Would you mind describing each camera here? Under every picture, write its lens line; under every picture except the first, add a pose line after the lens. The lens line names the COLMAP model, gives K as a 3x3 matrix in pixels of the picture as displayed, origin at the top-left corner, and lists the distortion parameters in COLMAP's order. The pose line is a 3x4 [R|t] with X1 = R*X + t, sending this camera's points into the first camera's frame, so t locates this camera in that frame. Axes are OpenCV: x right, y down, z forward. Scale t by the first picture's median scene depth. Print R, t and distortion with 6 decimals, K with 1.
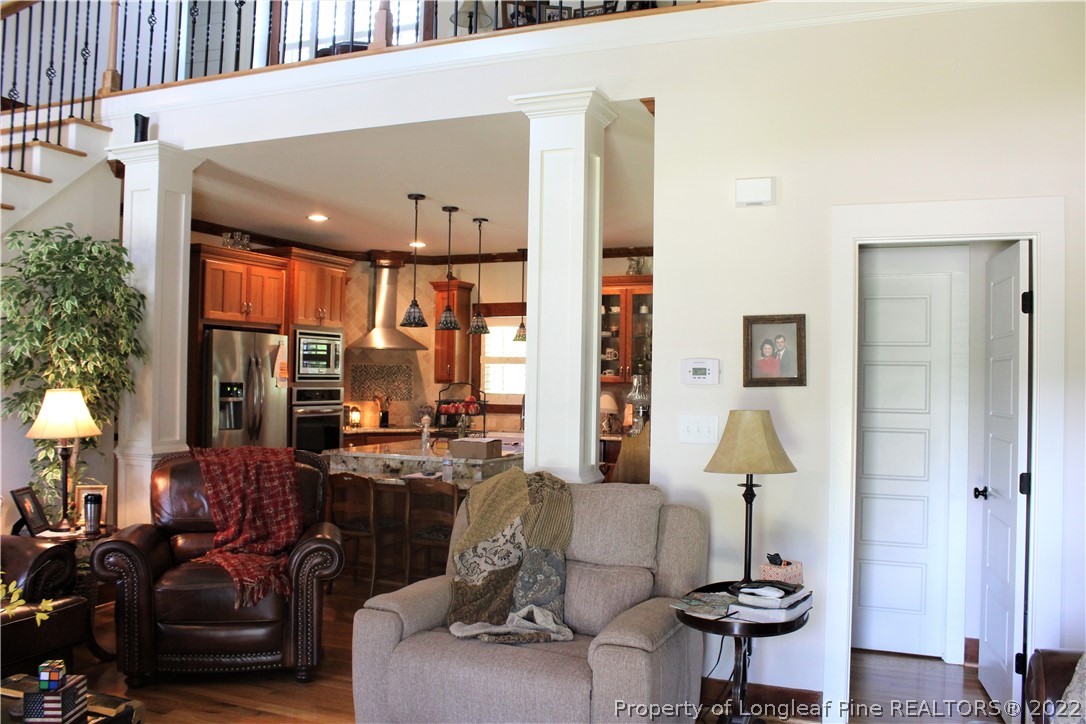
lens RADIAL K [[904.5, 0, 550.2], [0, 904.5, 362.0], [0, 0, 1]] dist [-0.162060, 0.139516]
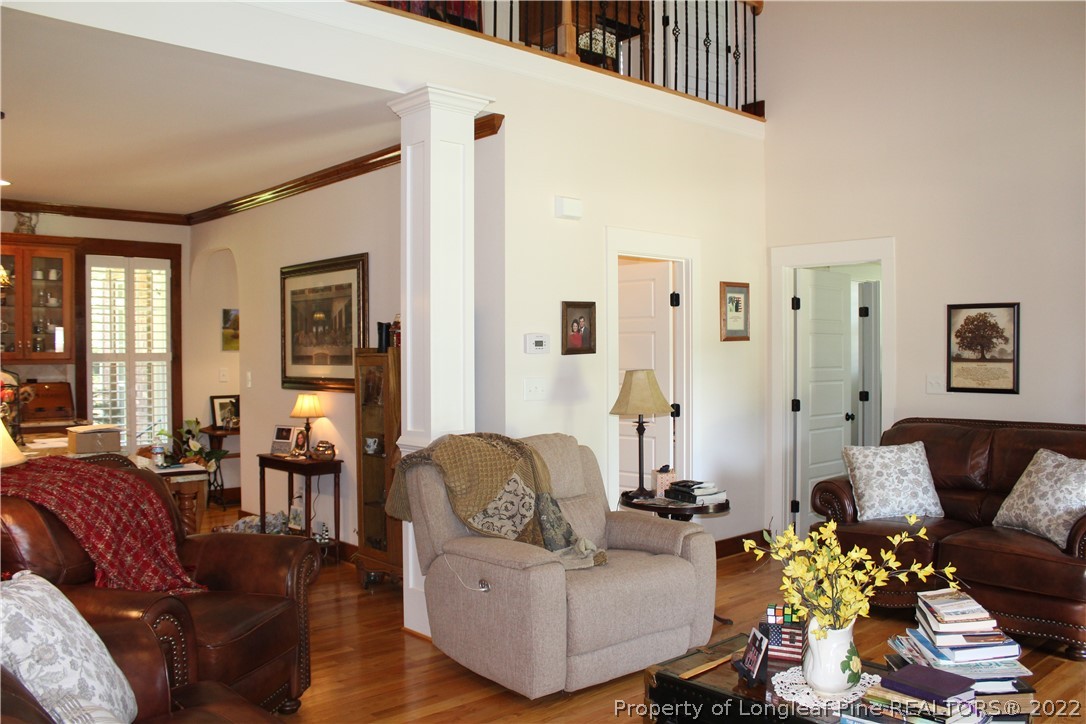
lens RADIAL K [[904.5, 0, 550.3], [0, 904.5, 361.3], [0, 0, 1]] dist [-0.162060, 0.139516]
pose [[0.431181, -0.025393, 0.901908, -0.750552], [-0.002620, 0.999564, 0.029395, -0.001077], [-0.902262, -0.015037, 0.430926, 0.324302]]
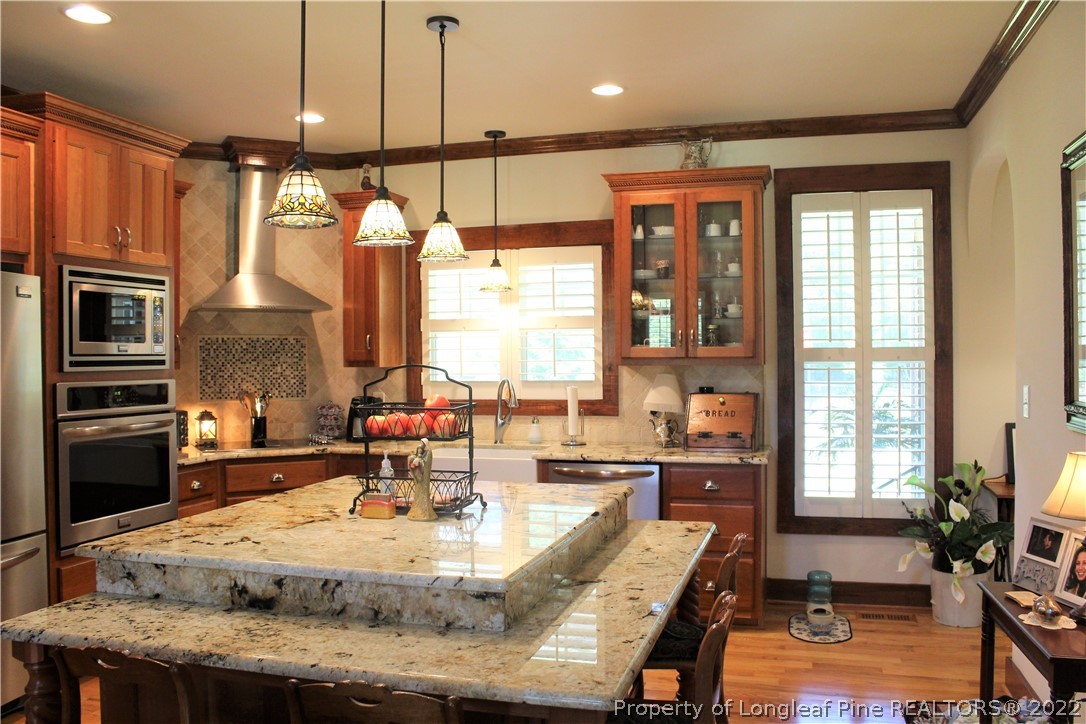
lens RADIAL K [[904.5, 0, 551.3], [0, 904.5, 359.0], [0, 0, 1]] dist [-0.162060, 0.139516]
pose [[0.993516, -0.023558, 0.111225, -0.109380], [0.021274, 0.999539, 0.021681, 0.016145], [-0.111685, -0.019174, 0.993559, 0.749113]]
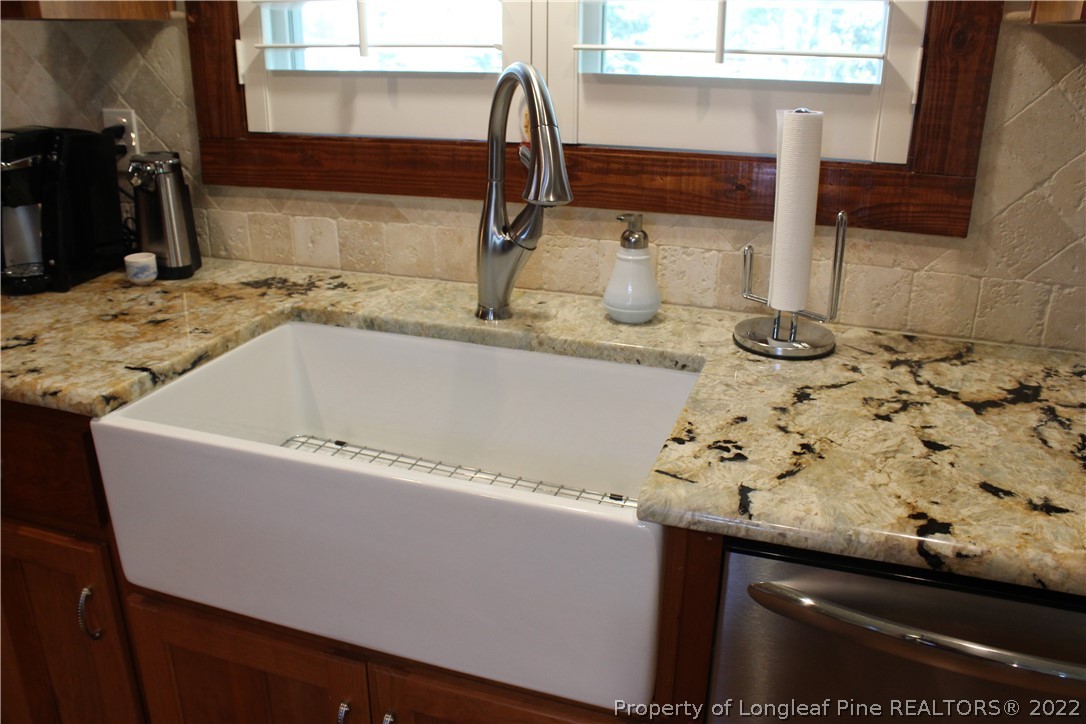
lens RADIAL K [[904.5, 0, 543.9], [0, 904.5, 358.8], [0, 0, 1]] dist [-0.162060, 0.139516]
pose [[0.998654, -0.024401, 0.045778, -0.052983], [0.005977, 0.930711, 0.365707, 0.045630], [-0.051529, -0.364941, 0.929604, 1.530937]]
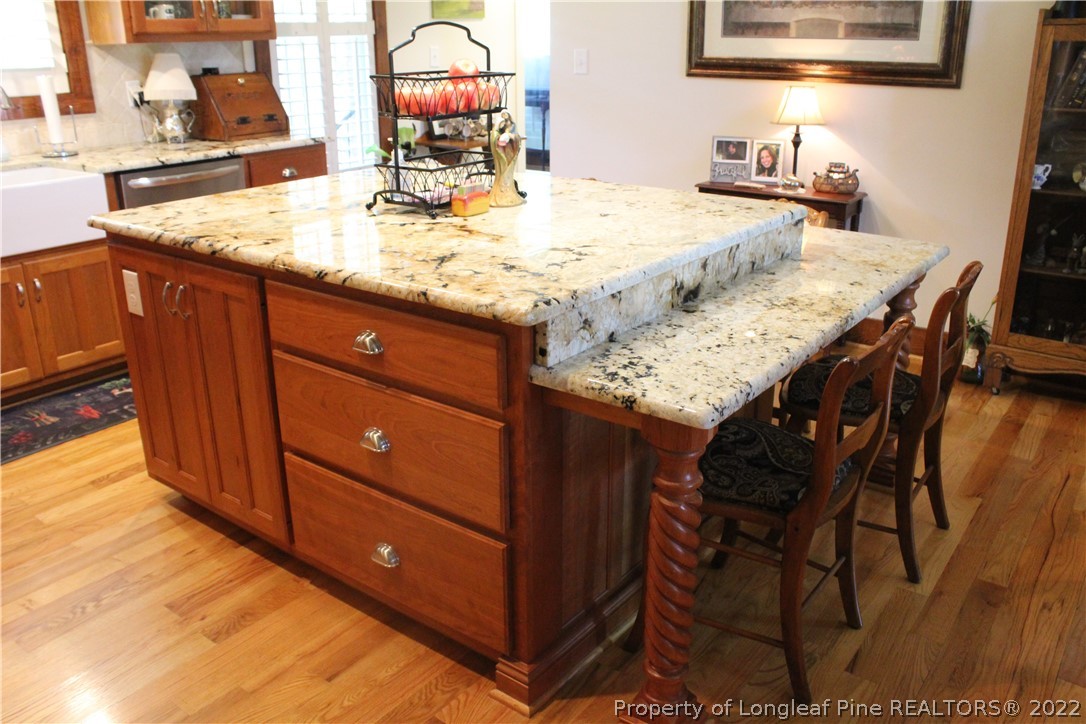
lens RADIAL K [[904.5, 0, 549.9], [0, 904.5, 350.8], [0, 0, 1]] dist [-0.162060, 0.139516]
pose [[0.254779, -0.339182, 0.905562, -0.598595], [-0.006391, 0.935855, 0.352327, 0.028098], [-0.966978, -0.095553, 0.236269, 1.169832]]
